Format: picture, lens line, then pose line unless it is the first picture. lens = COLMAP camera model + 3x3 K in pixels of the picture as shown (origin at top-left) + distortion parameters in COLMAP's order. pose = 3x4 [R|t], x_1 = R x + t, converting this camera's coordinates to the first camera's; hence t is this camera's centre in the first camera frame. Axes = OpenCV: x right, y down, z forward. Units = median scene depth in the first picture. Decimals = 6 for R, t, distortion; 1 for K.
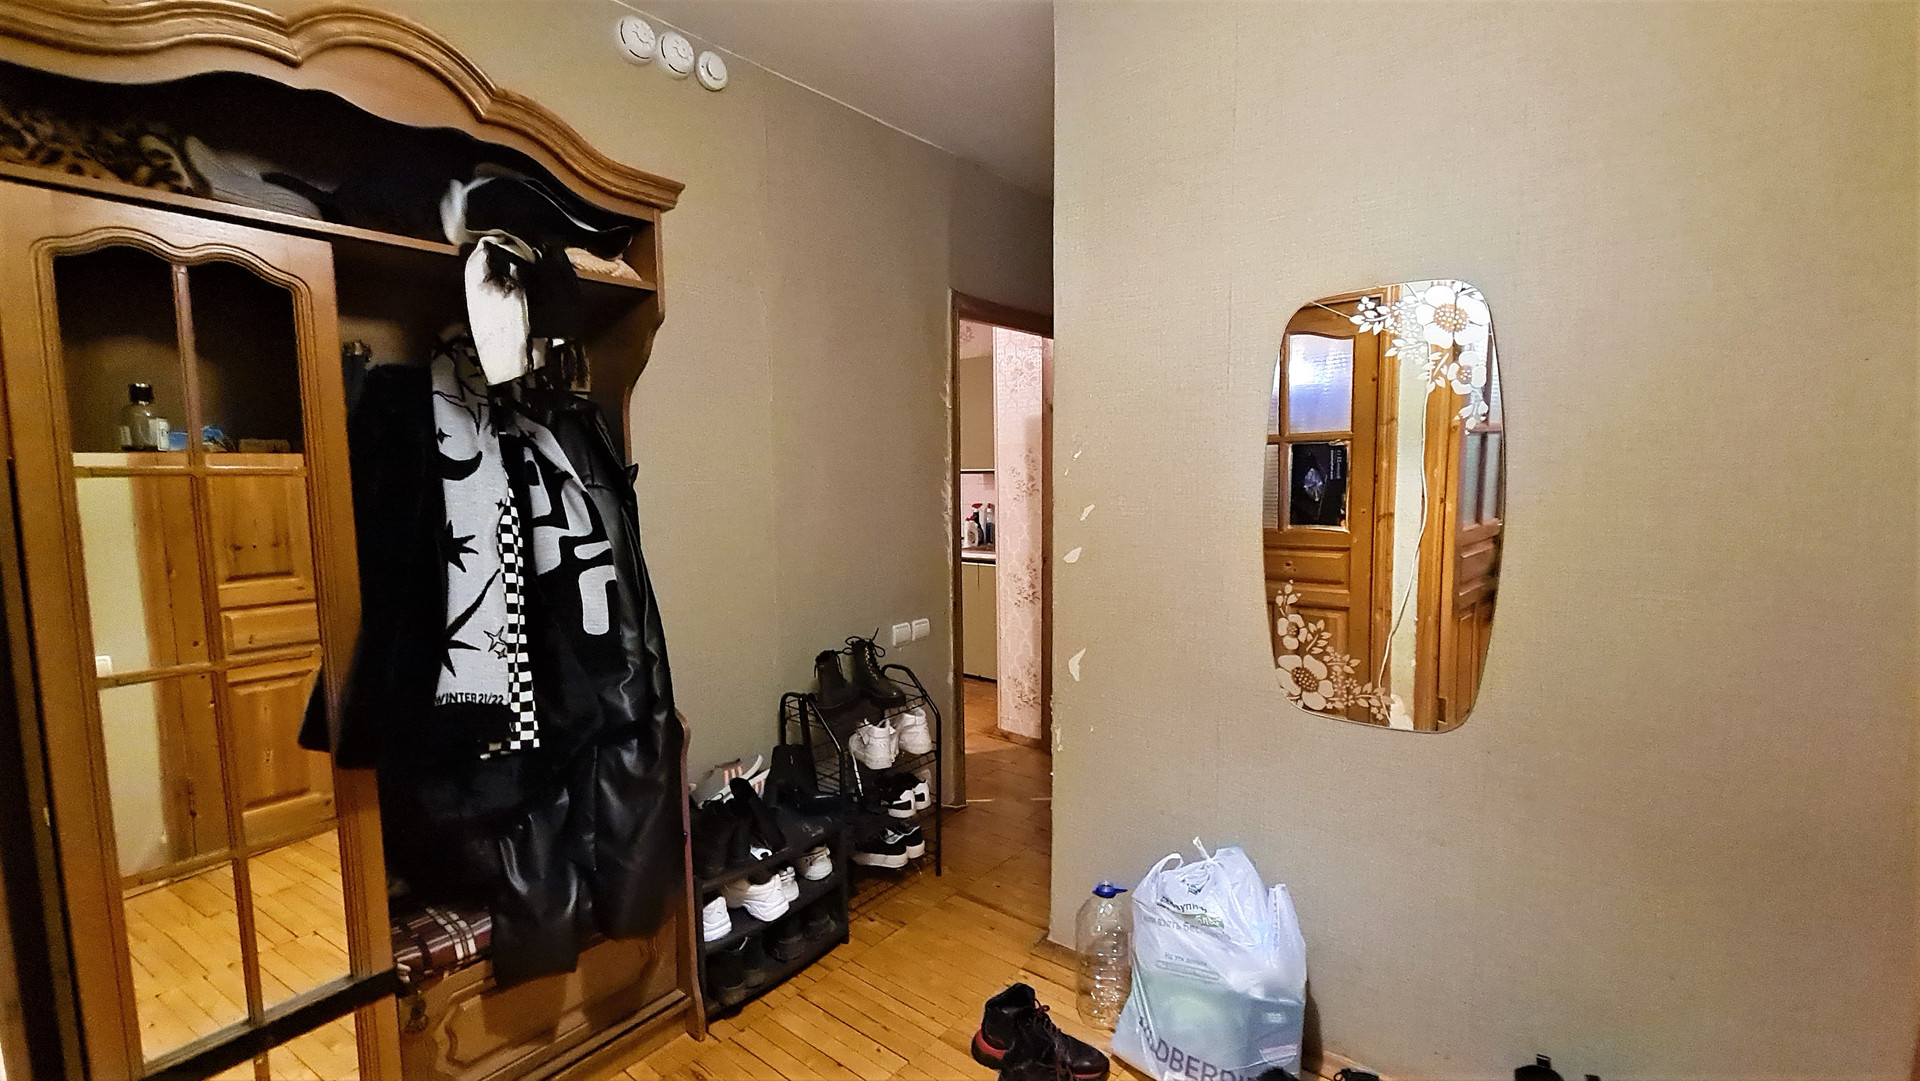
lens RADIAL K [[787.9, 0, 951.8], [0, 787.9, 545.5], [0, 0, 1]] dist [-0.001097, -0.000253]
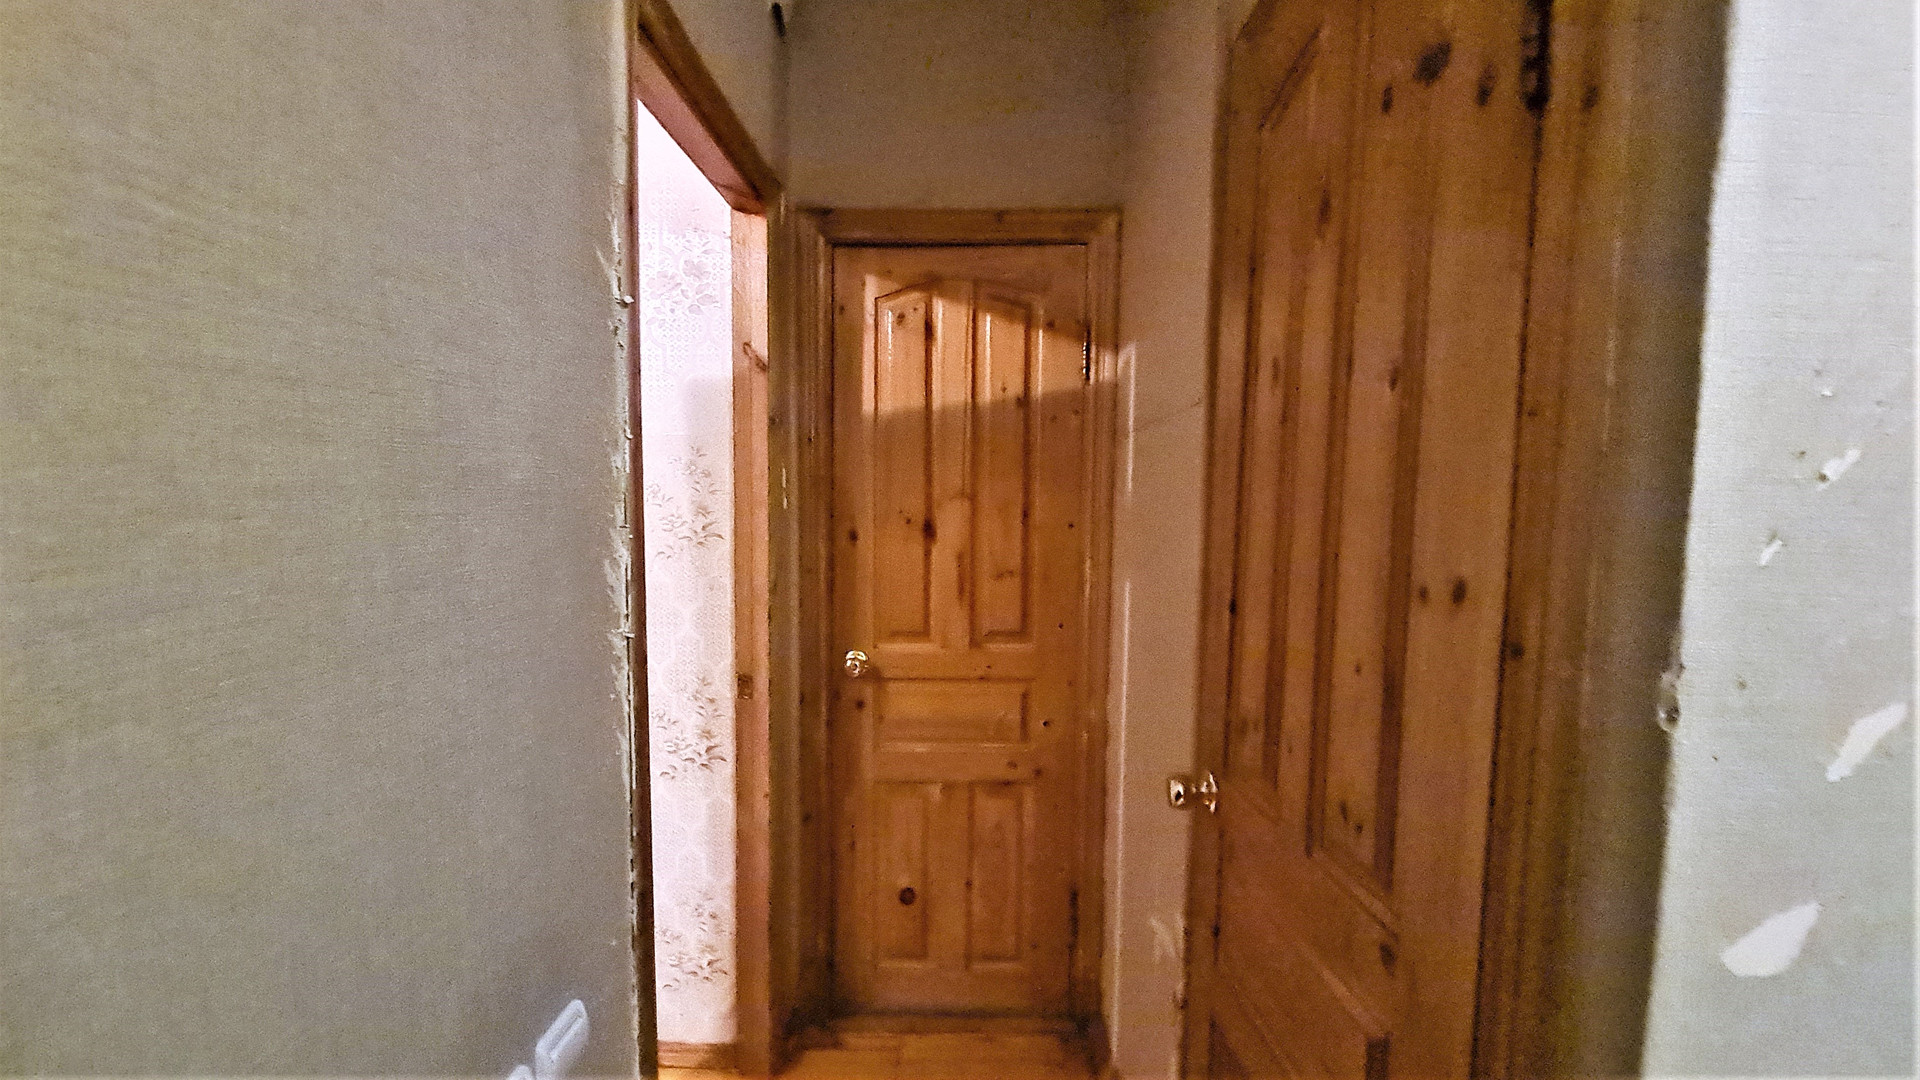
lens RADIAL K [[787.9, 0, 951.8], [0, 787.9, 545.0], [0, 0, 1]] dist [-0.001097, -0.000253]
pose [[0.781245, -0.026586, 0.623658, -0.078318], [0.039417, 0.999200, -0.006782, -0.055483], [-0.622978, 0.029881, 0.781668, 0.539868]]
